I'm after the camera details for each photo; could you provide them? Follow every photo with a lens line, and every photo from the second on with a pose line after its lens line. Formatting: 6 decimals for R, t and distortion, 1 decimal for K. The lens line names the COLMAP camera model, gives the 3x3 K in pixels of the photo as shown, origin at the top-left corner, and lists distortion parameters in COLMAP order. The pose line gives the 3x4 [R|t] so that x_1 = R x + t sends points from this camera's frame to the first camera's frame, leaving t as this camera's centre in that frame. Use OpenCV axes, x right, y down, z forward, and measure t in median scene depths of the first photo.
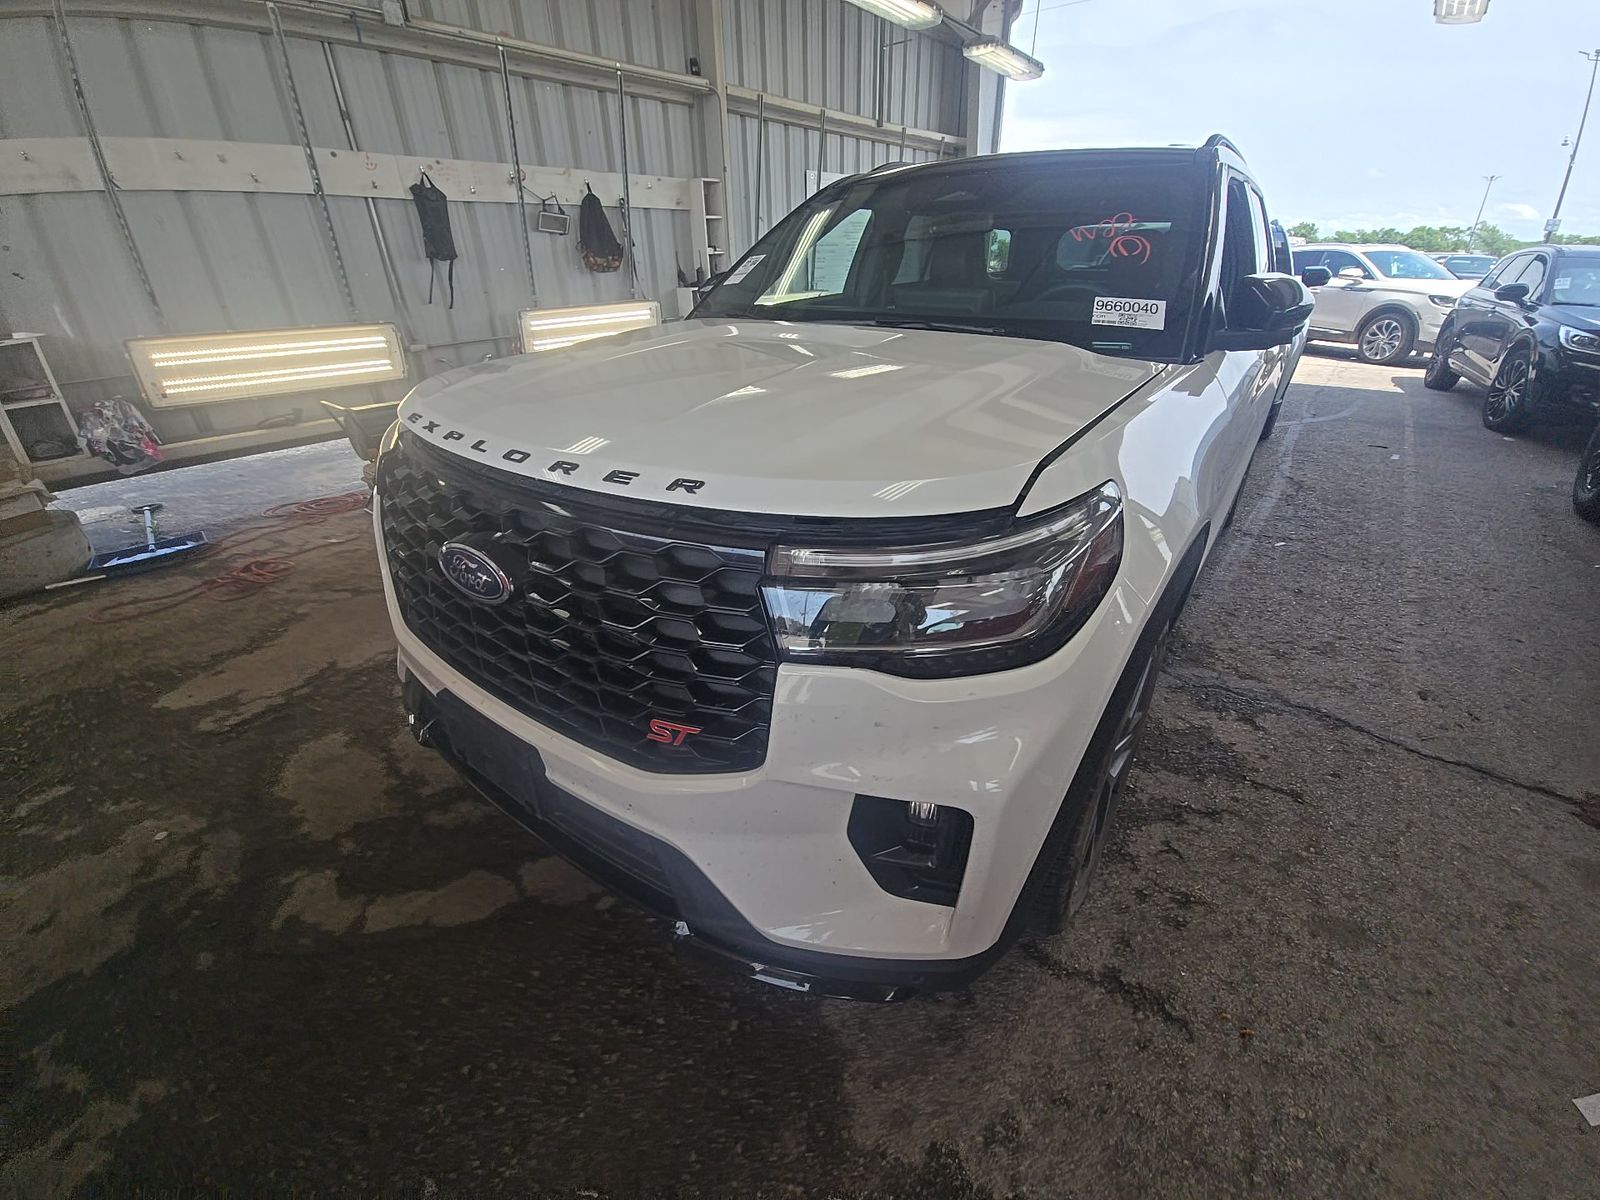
lens RADIAL K [[635.6, 0, 822.3], [0, 635.6, 603.2], [0, 0, 1]] dist [-0.001155, -0.012873]
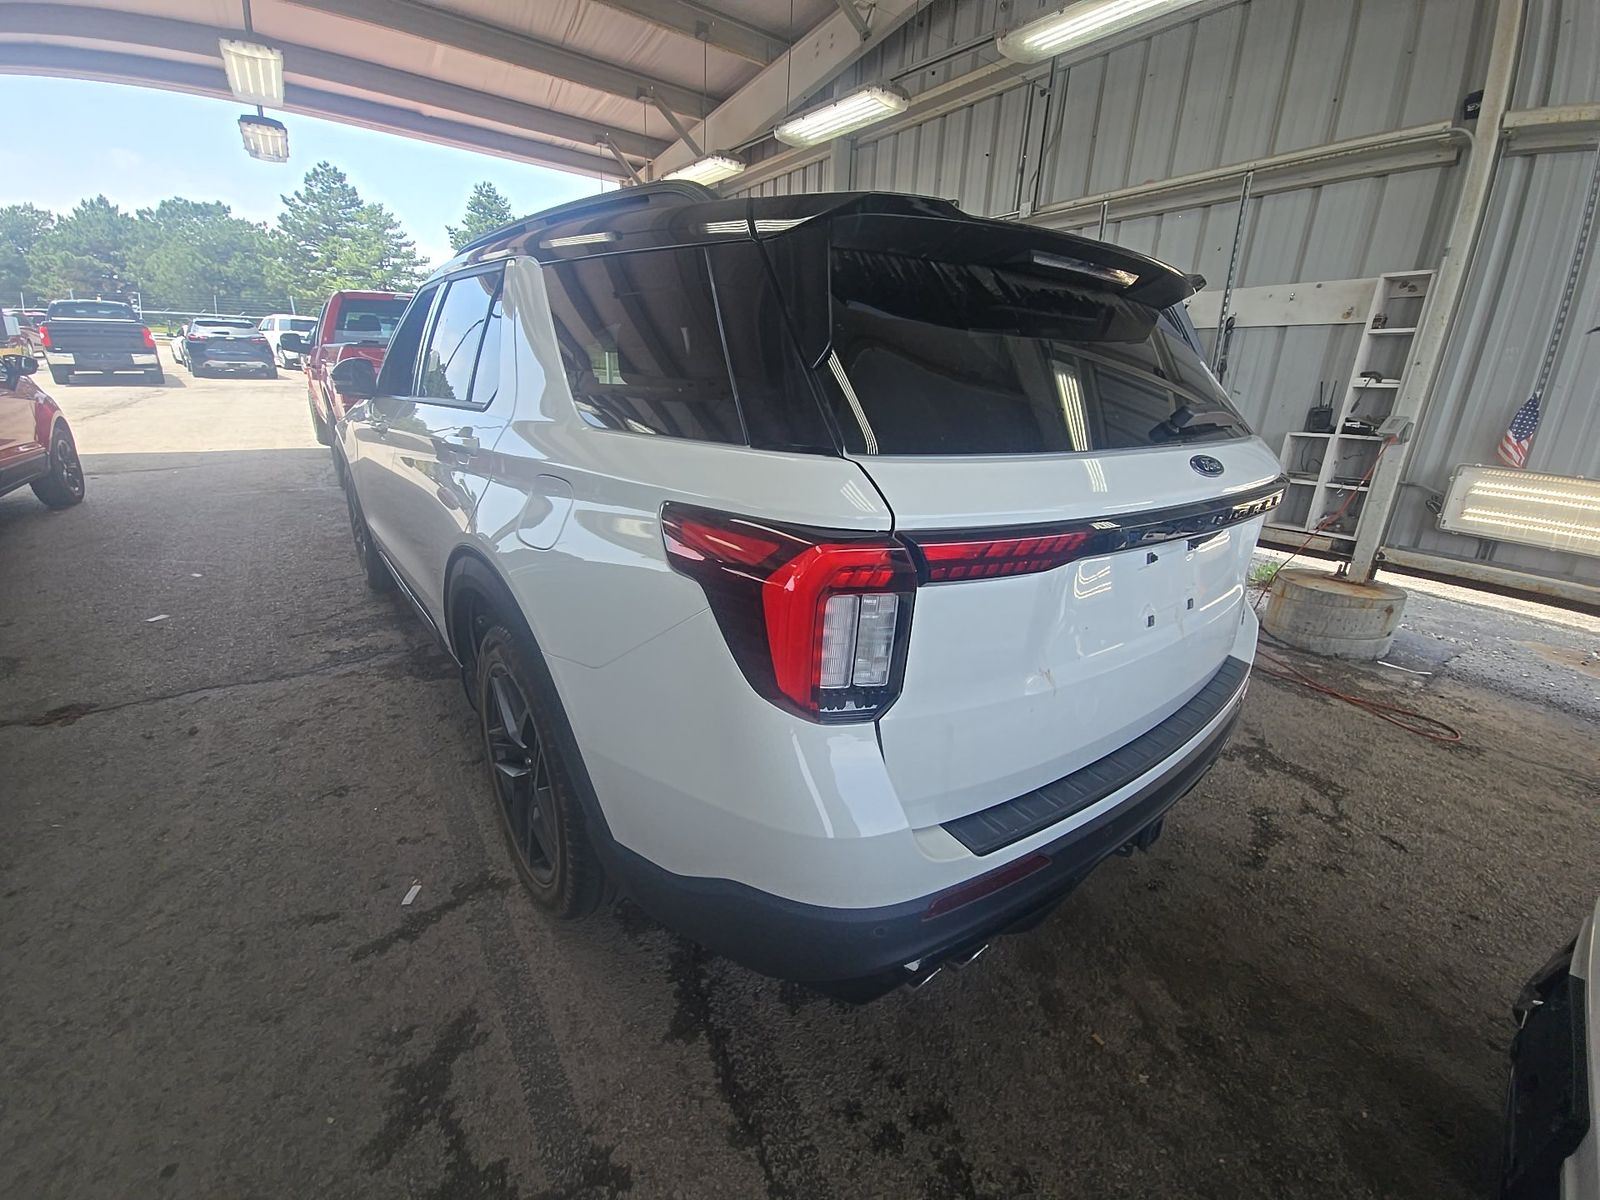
lens RADIAL K [[651.3, 0, 780.5], [0, 651.3, 604.4], [0, 0, 1]] dist [0.000601, -0.014135]
pose [[-0.286006, 0.314712, -0.905073, 1.539198], [-0.485592, 0.766663, 0.420033, -0.923885], [0.826076, 0.559628, -0.066449, 1.713654]]
